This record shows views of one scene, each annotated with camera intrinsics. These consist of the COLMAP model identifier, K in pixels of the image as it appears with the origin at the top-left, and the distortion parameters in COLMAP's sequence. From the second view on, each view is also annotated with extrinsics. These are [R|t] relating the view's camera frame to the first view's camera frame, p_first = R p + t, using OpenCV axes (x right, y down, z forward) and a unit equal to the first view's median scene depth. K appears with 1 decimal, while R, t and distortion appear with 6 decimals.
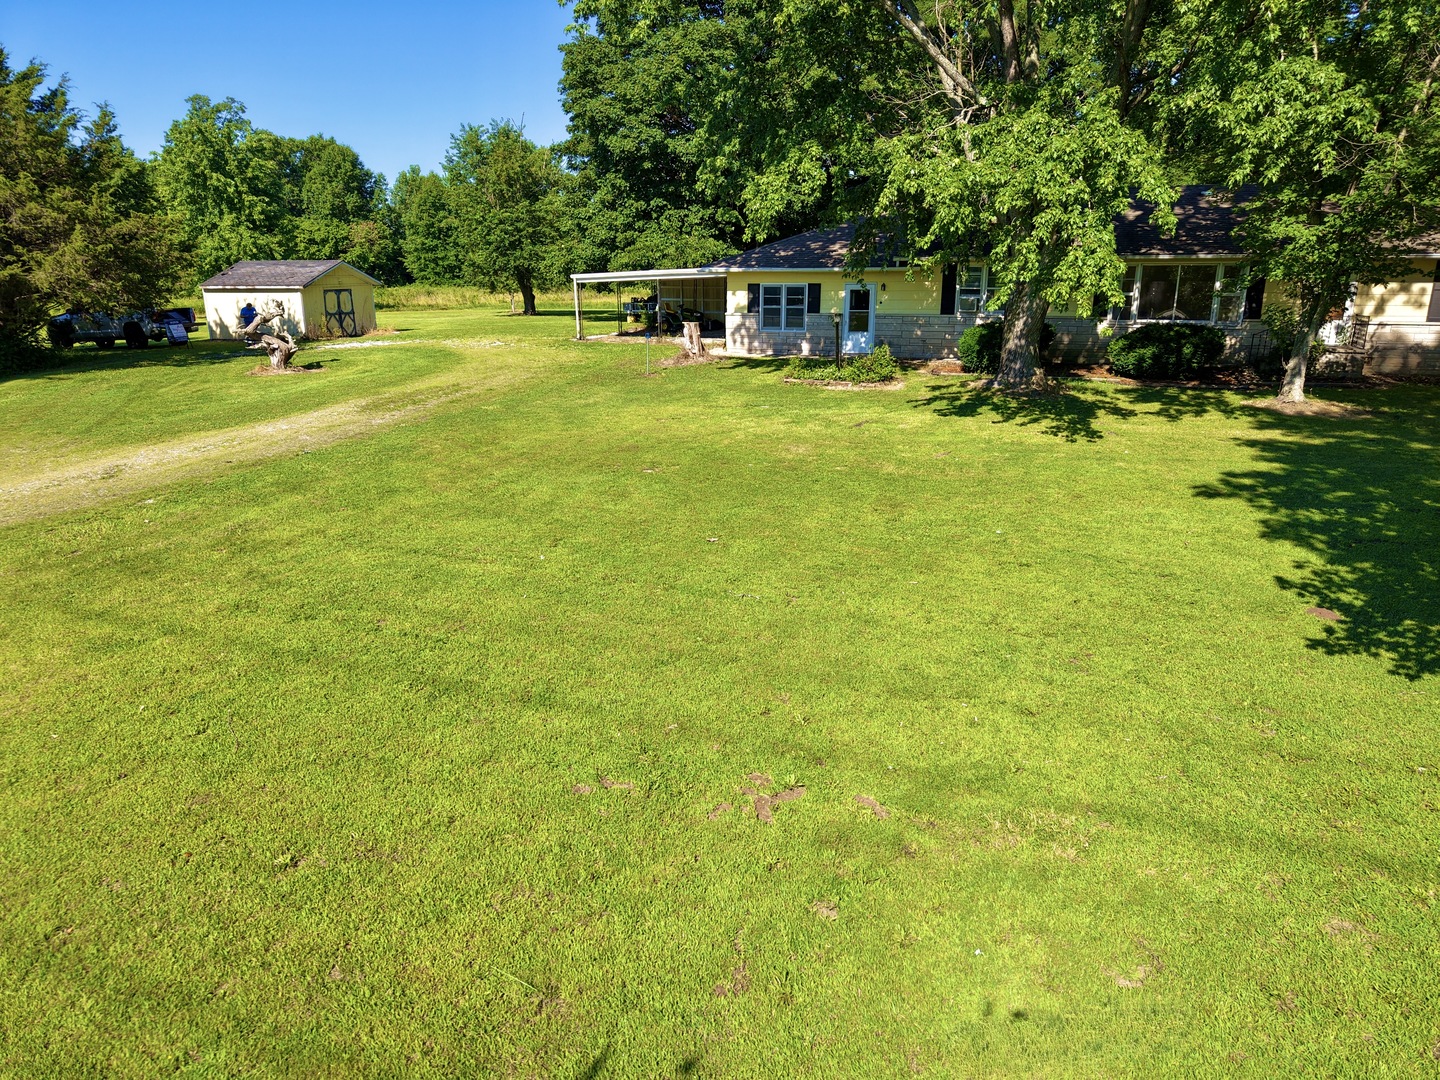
lens RADIAL K [[989.2, 0, 718.7], [0, 989.2, 525.2], [0, 0, 1]] dist [0.019312, -0.018576]
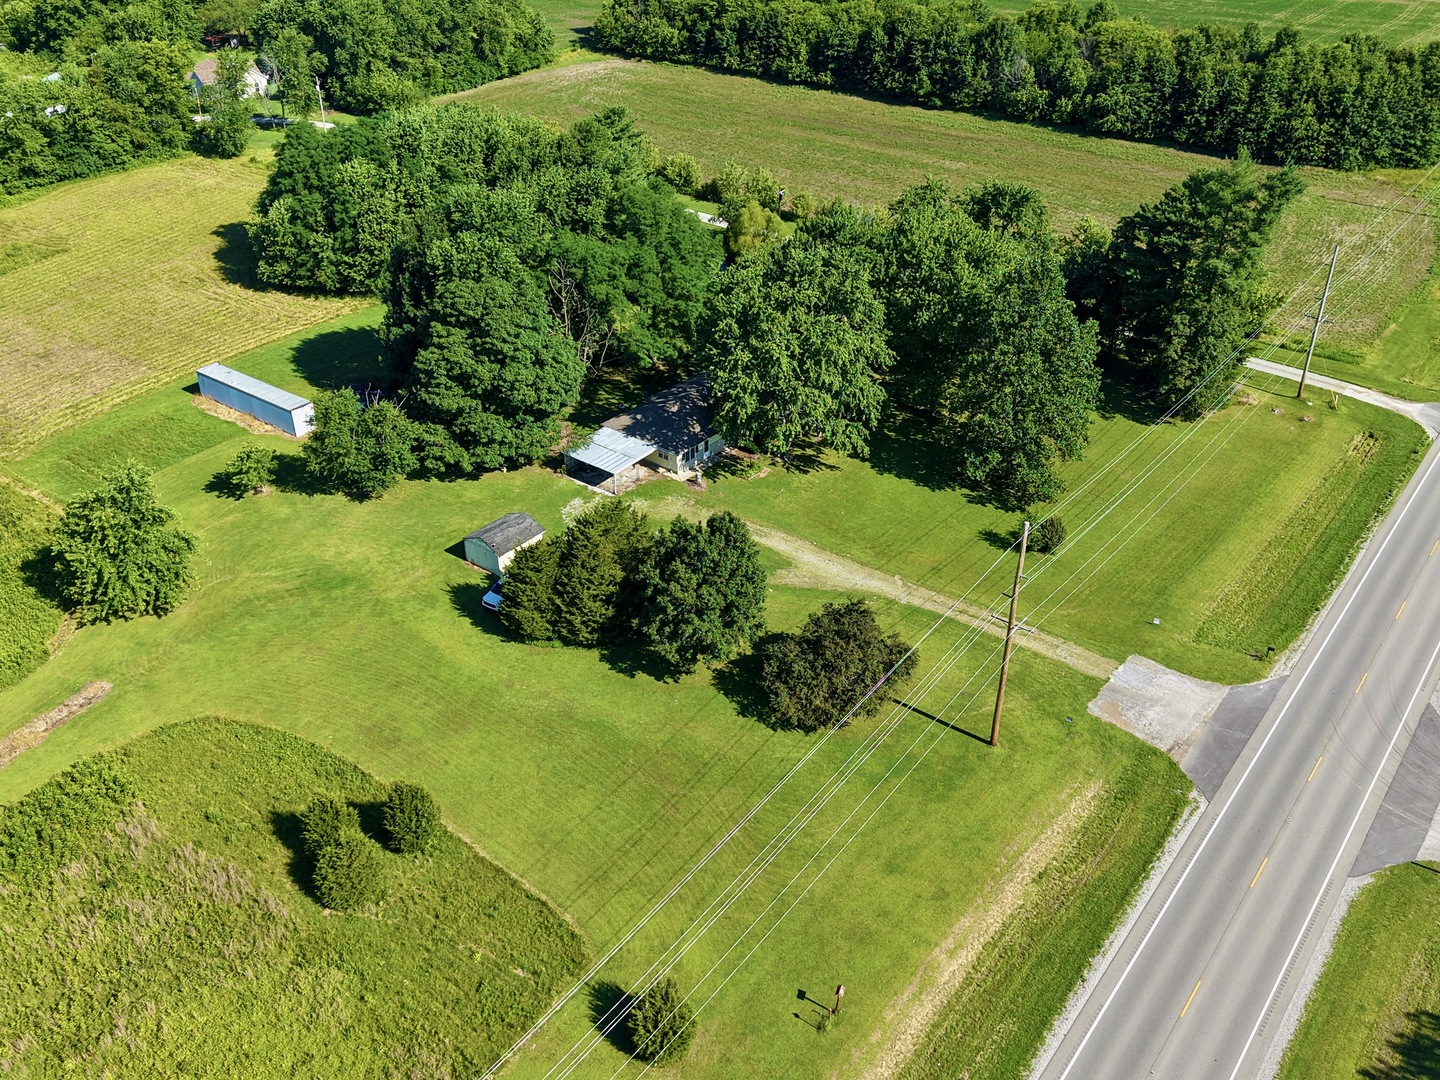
lens RADIAL K [[1327.7, 0, 715.0], [0, 1327.7, 538.9], [0, 0, 1]] dist [0.016224, -0.002162]
pose [[0.252162, -0.496282, 0.830734, -3.471456], [0.235128, 0.864171, 0.444886, -1.804981], [-0.938685, 0.083146, 0.334601, -0.445943]]
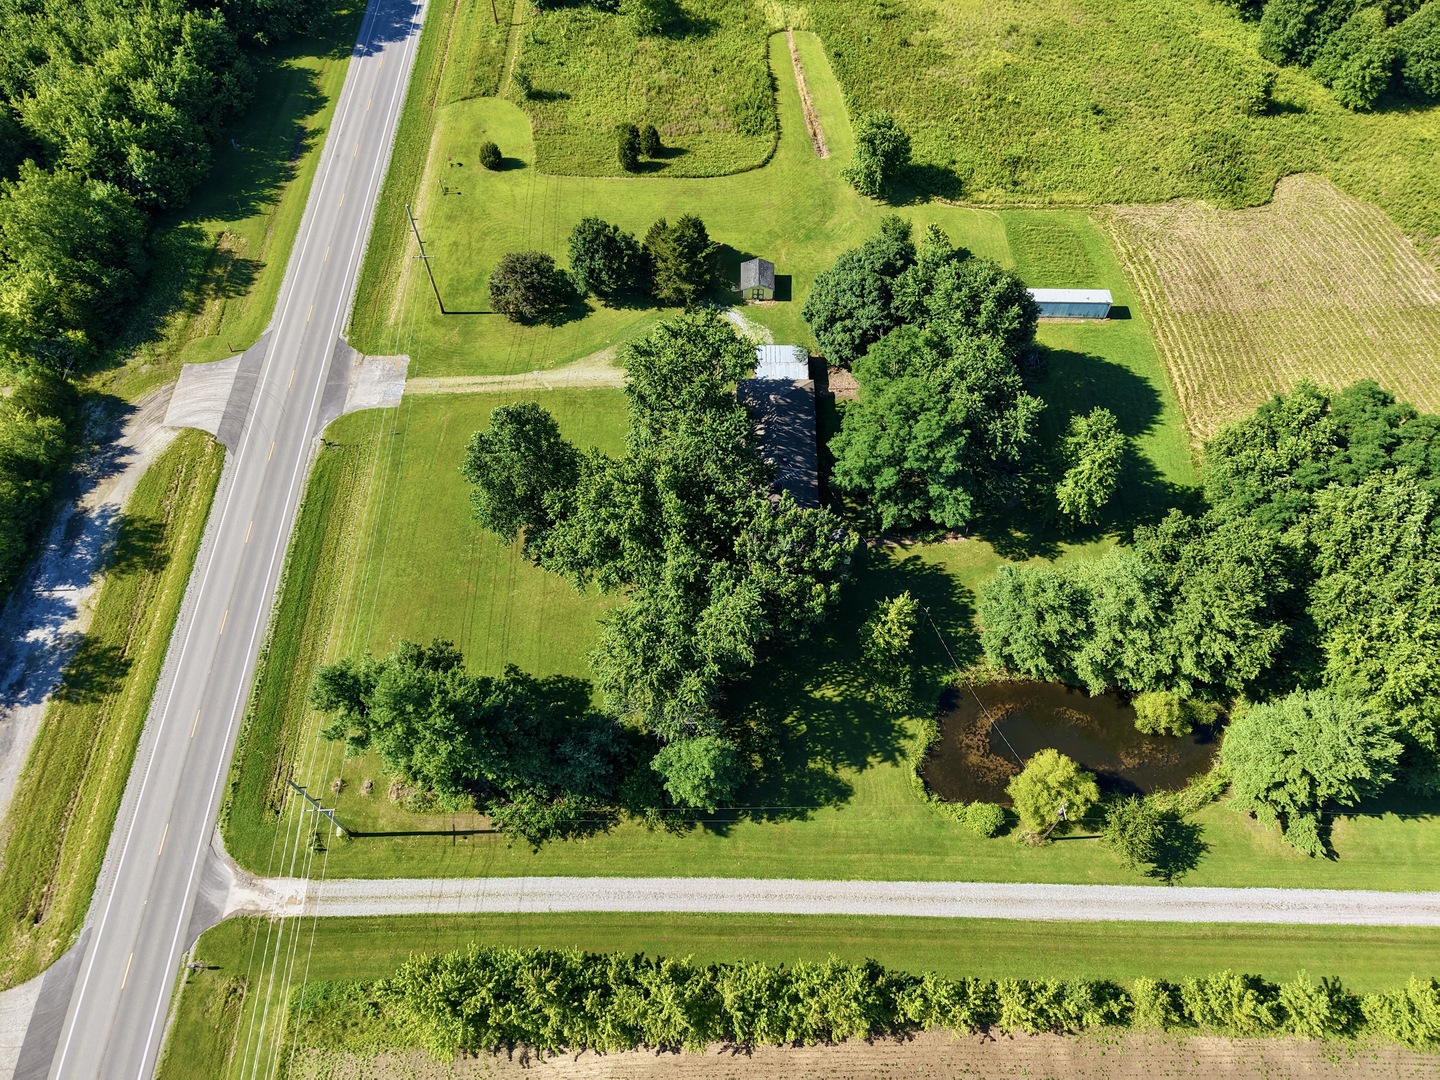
lens RADIAL K [[989.2, 0, 718.7], [0, 989.2, 525.2], [0, 0, 1]] dist [0.019312, -0.018576]
pose [[0.397011, 0.774859, -0.491911, 2.460561], [-0.233891, 0.603678, 0.762146, -3.047484], [0.887512, -0.187527, 0.420900, -0.956535]]
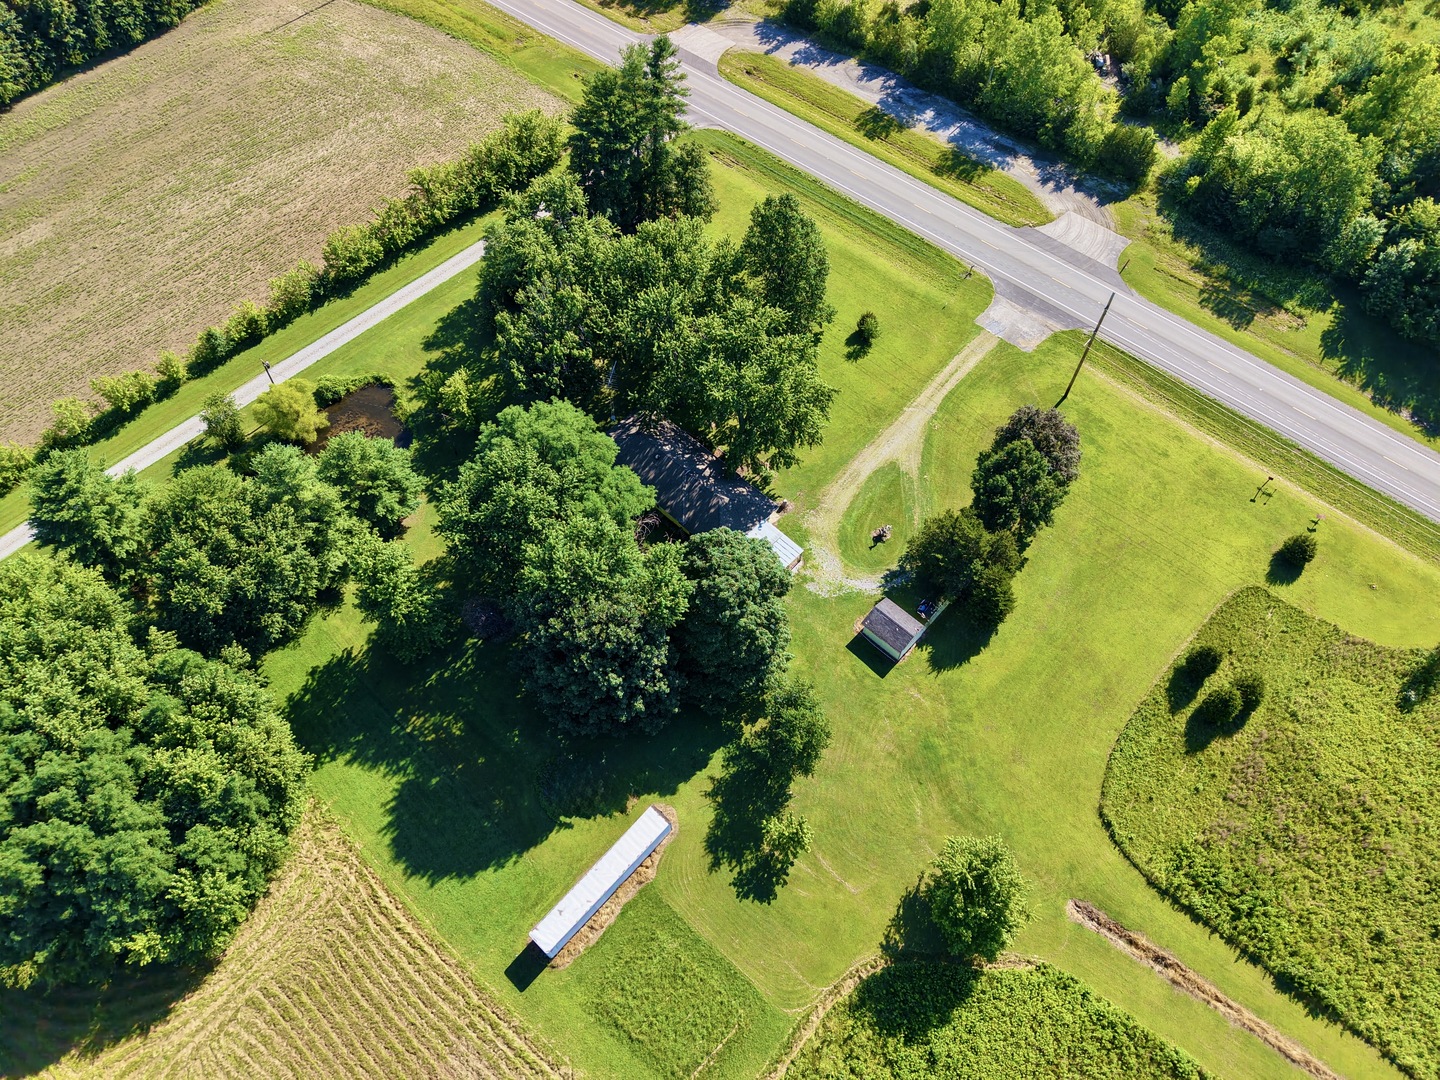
lens RADIAL K [[989.2, 0, 718.7], [0, 989.2, 525.2], [0, 0, 1]] dist [0.019312, -0.018576]
pose [[-0.945594, -0.272367, 0.177957, -0.513631], [0.080260, 0.334786, 0.938870, -3.827363], [-0.315295, 0.902072, -0.294712, 2.238135]]
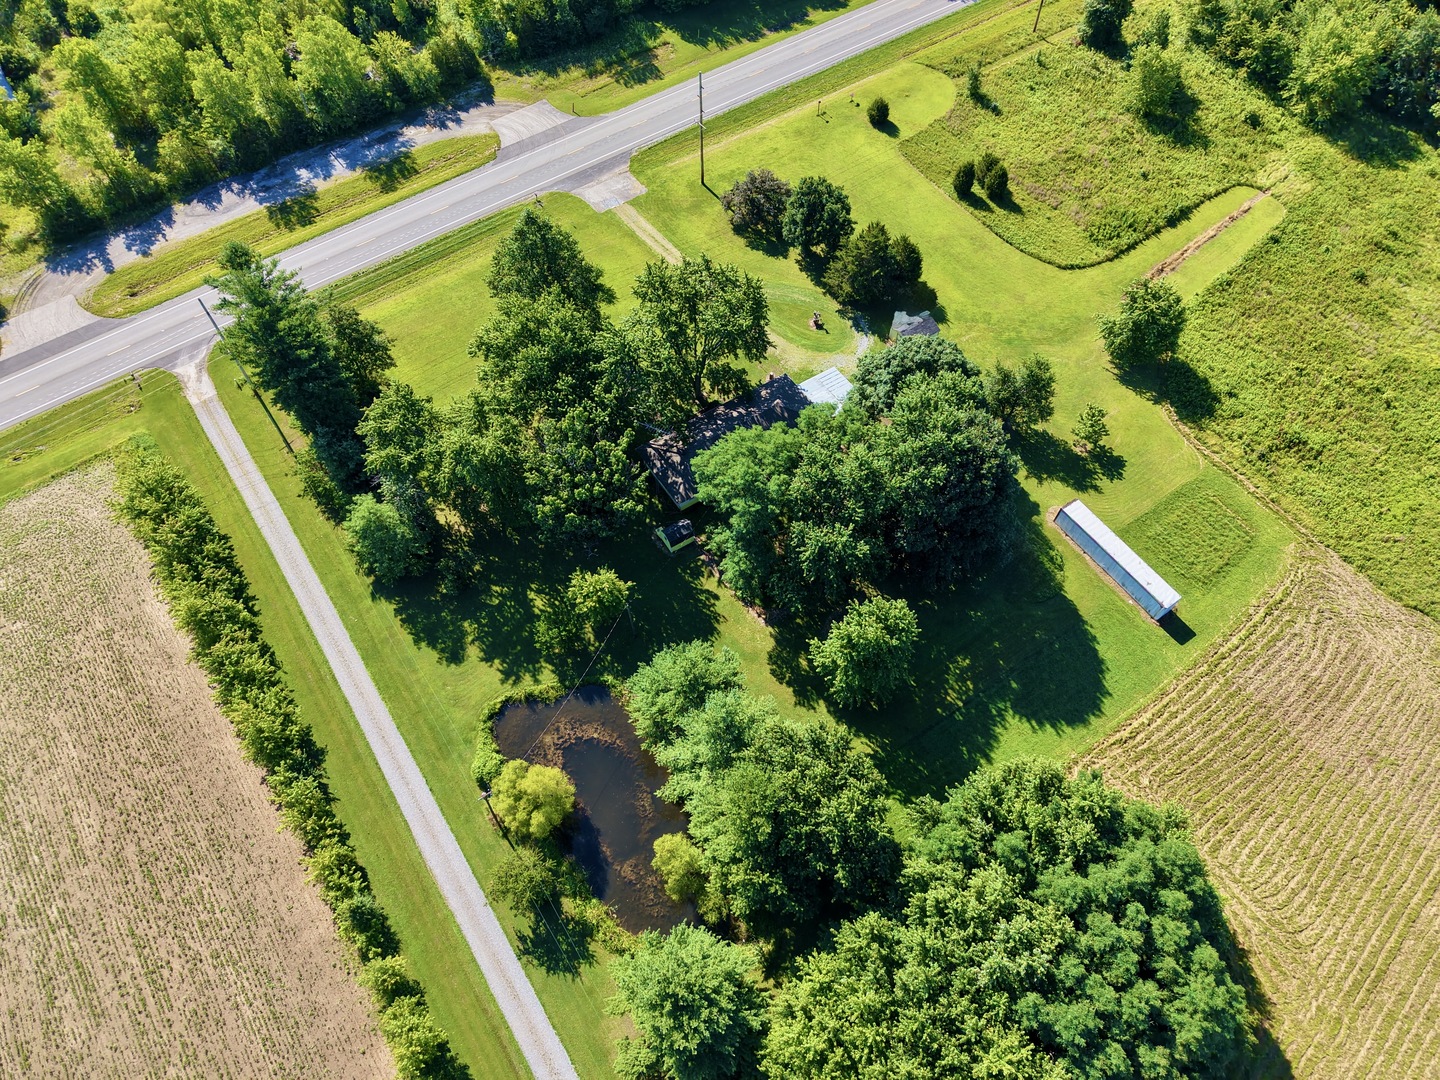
lens RADIAL K [[989.2, 0, 718.7], [0, 989.2, 525.2], [0, 0, 1]] dist [0.019312, -0.018576]
pose [[-0.525010, 0.716456, -0.459408, 2.488001], [-0.210376, 0.413790, 0.885731, -3.635715], [0.824686, 0.561666, -0.066518, 1.386462]]
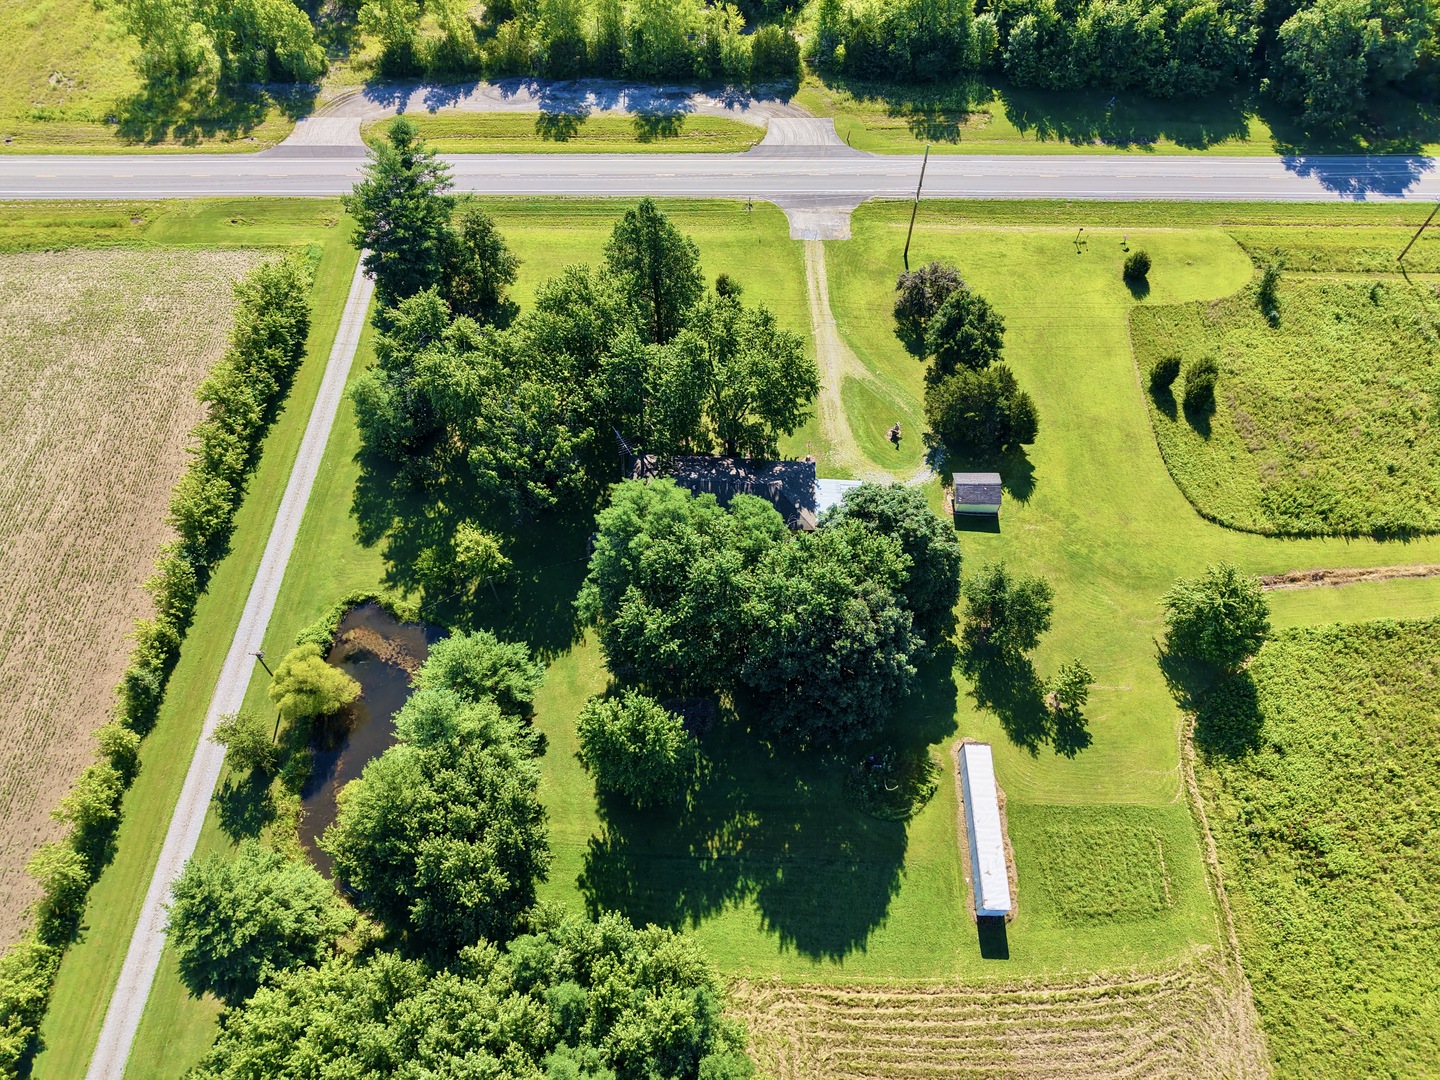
lens RADIAL K [[989.2, 0, 718.7], [0, 989.2, 525.2], [0, 0, 1]] dist [0.019312, -0.018576]
pose [[-0.924317, 0.320465, -0.207220, 1.210632], [-0.093329, 0.336684, 0.936981, -3.819400], [0.370038, 0.885407, -0.281294, 2.163421]]
